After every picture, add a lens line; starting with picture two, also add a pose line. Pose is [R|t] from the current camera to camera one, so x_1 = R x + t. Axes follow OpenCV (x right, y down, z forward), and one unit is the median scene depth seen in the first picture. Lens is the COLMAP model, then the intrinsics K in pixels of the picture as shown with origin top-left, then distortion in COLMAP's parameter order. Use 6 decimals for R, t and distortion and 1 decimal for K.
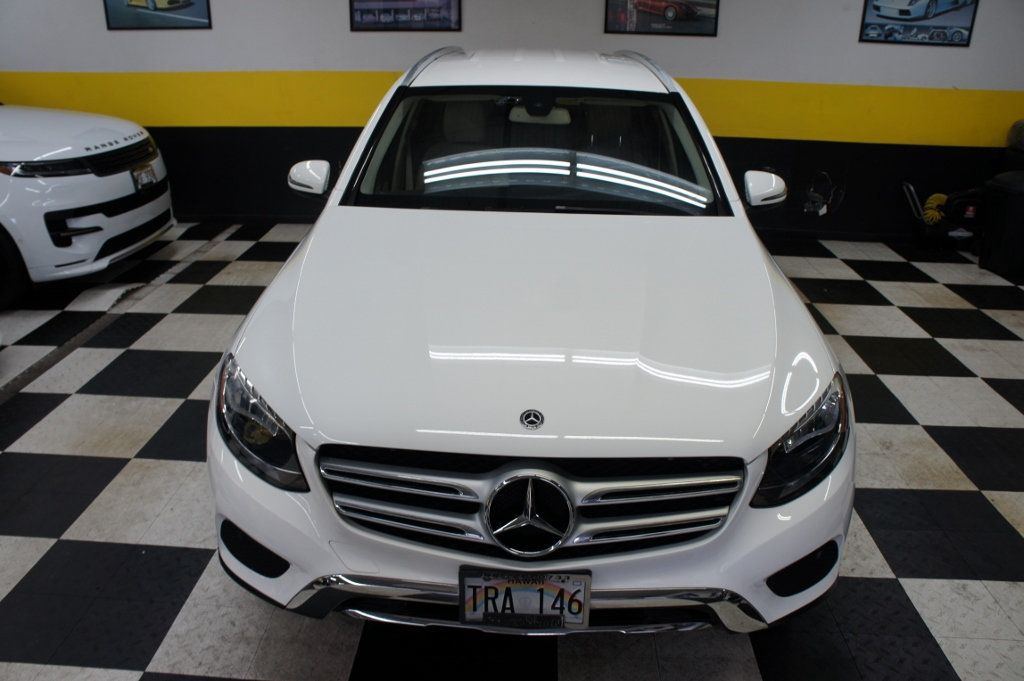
lens RADIAL K [[825.7, 0, 505.5], [0, 825.7, 336.1], [0, 0, 1]] dist [-0.165974, 0.127915]
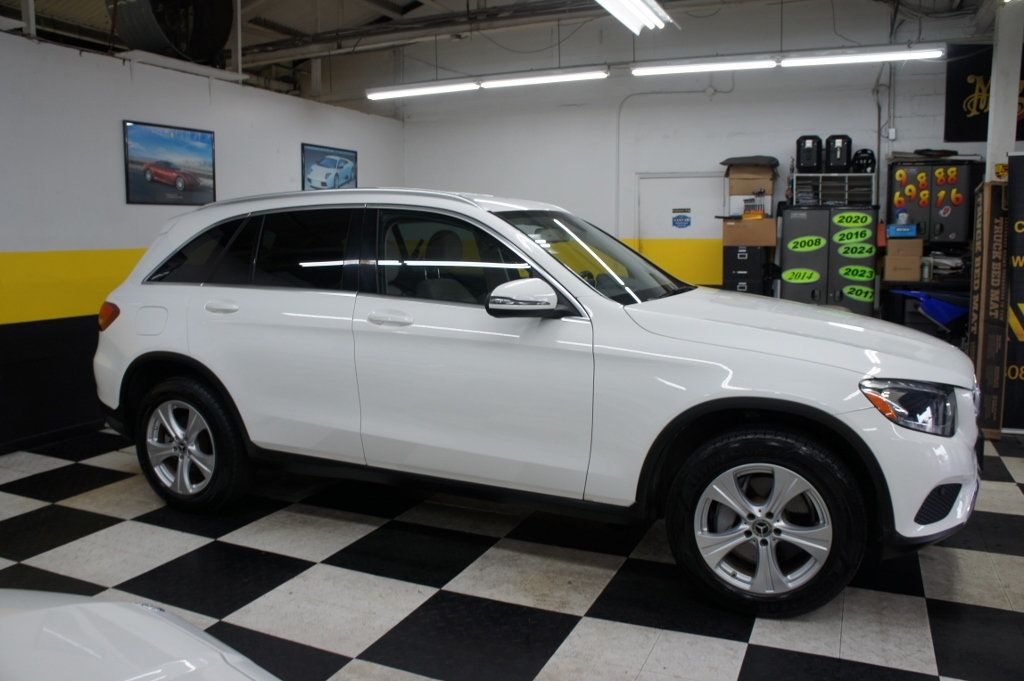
lens RADIAL K [[800.9, 0, 504.2], [0, 800.9, 337.5], [0, 0, 1]] dist [-0.184523, 0.132453]
pose [[0.375010, -0.134943, 0.917147, -1.886959], [0.349811, 0.936806, -0.005198, -0.263203], [-0.858487, 0.322778, 0.398516, 1.136715]]
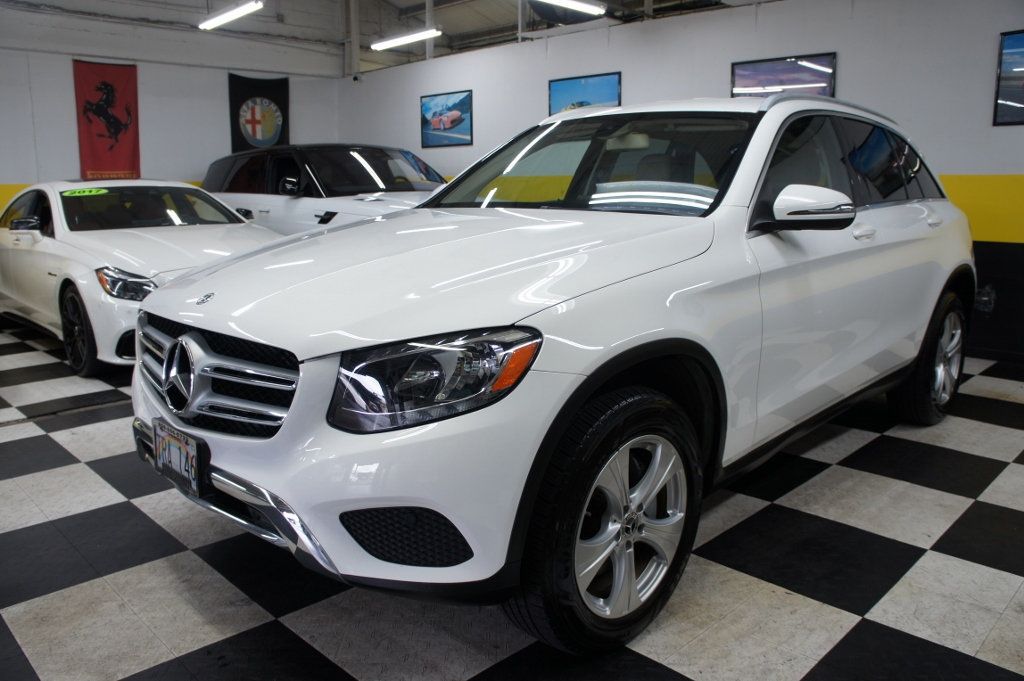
lens RADIAL K [[800.9, 0, 504.2], [0, 800.9, 337.5], [0, 0, 1]] dist [-0.184523, 0.132453]
pose [[0.731778, 0.105577, -0.673316, 1.063685], [-0.232817, 0.967223, -0.101369, 0.161776], [0.640545, 0.230939, 0.732373, 0.447211]]
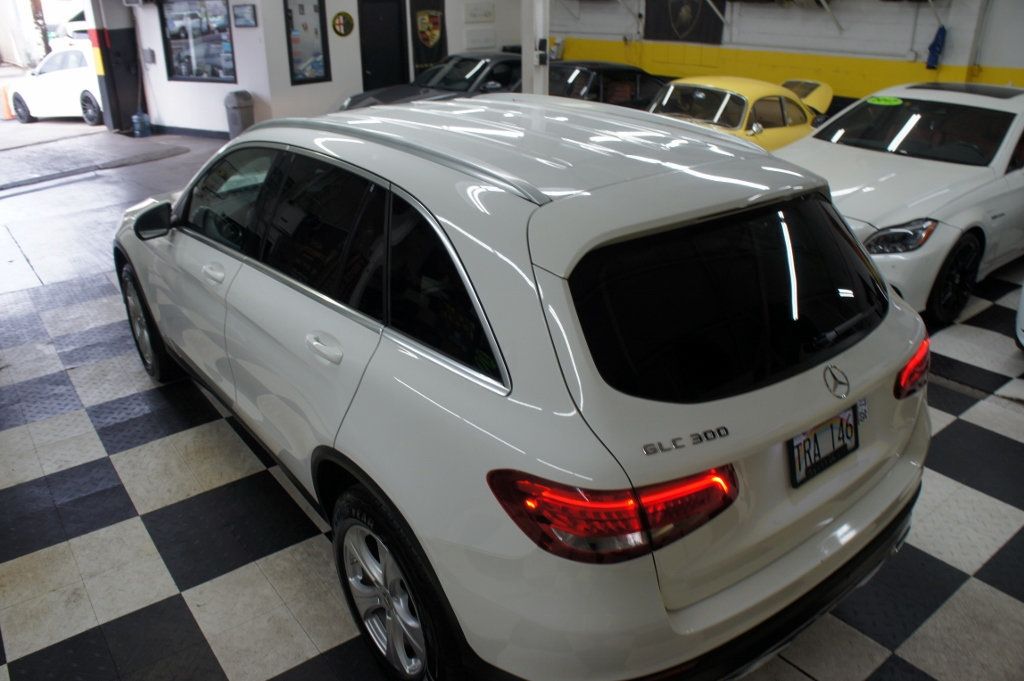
lens RADIAL K [[800.9, 0, 504.2], [0, 800.9, 337.5], [0, 0, 1]] dist [-0.184523, 0.132453]
pose [[-0.770146, 0.249609, -0.587001, 1.011895], [-0.234330, 0.745195, 0.624319, -1.246466], [0.593266, 0.618369, -0.515418, 2.871598]]
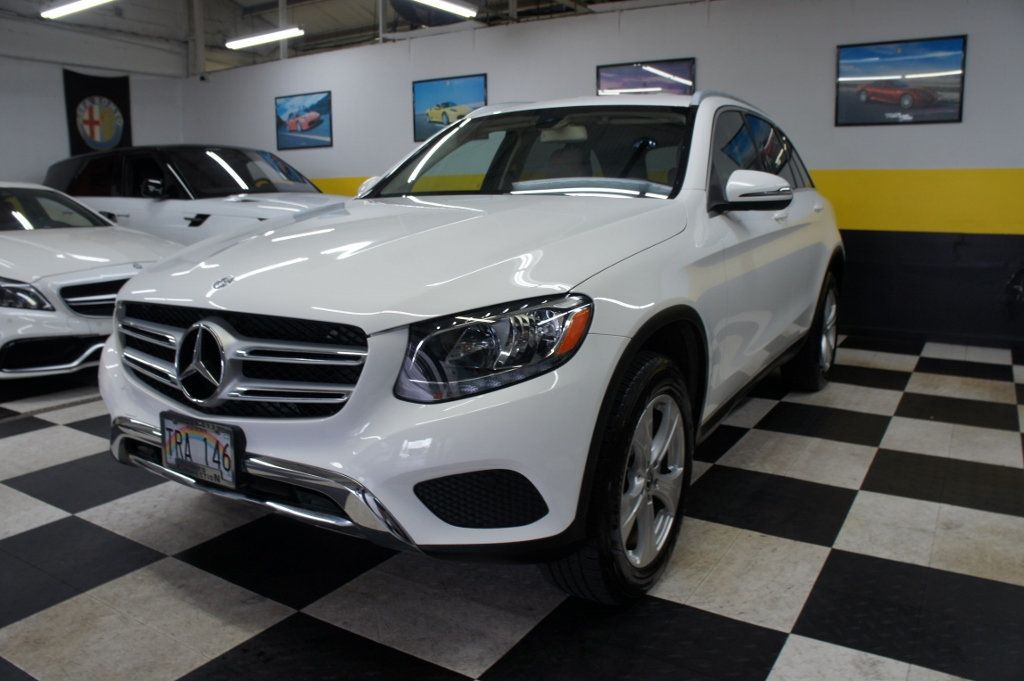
lens RADIAL K [[800.9, 0, 504.2], [0, 800.9, 337.5], [0, 0, 1]] dist [-0.184523, 0.132453]
pose [[0.866933, 0.064736, -0.494204, 0.871885], [-0.160080, 0.975163, -0.153075, 0.267800], [0.472019, 0.211818, 0.855763, 0.262102]]
